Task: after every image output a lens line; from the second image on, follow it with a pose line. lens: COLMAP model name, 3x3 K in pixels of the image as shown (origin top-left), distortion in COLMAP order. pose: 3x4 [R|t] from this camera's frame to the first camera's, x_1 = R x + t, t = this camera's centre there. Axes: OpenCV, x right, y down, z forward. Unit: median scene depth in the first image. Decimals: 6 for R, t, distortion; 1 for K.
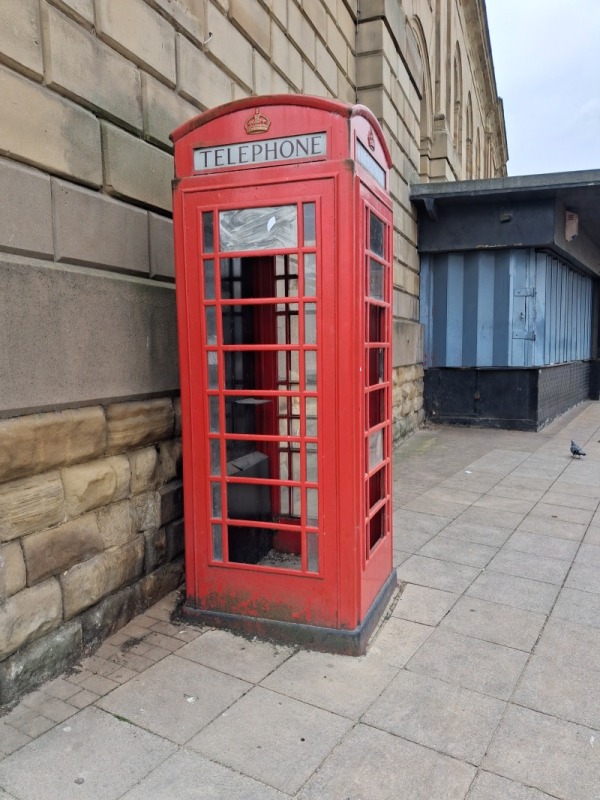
lens RADIAL K [[625.3, 0, 288.4], [0, 625.3, 417.3], [0, 0, 1]] dist [0.038479, -0.059144]
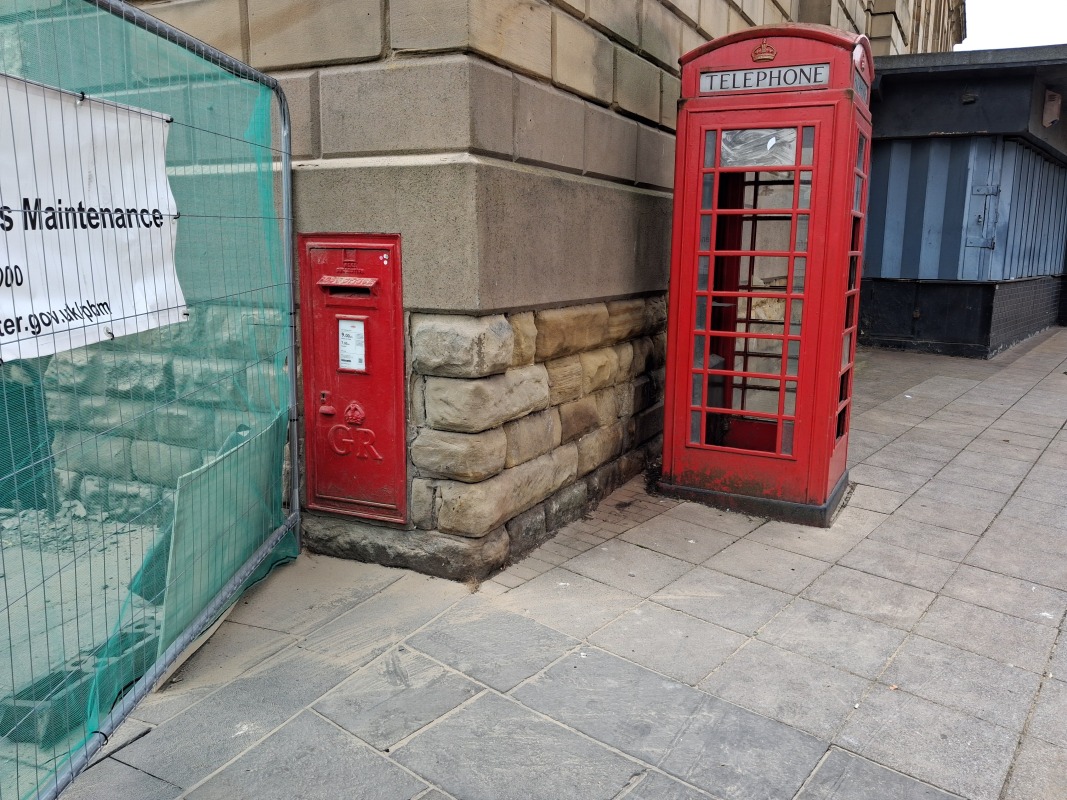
lens RADIAL K [[834.0, 0, 533.5], [0, 834.0, 400.0], [0, 0, 1]] dist [0.038479, -0.059144]
pose [[0.993110, 0.051396, -0.105315, -0.246256], [-0.043300, 0.996031, 0.077769, 0.045379], [0.108894, -0.072673, 0.991393, -0.521686]]
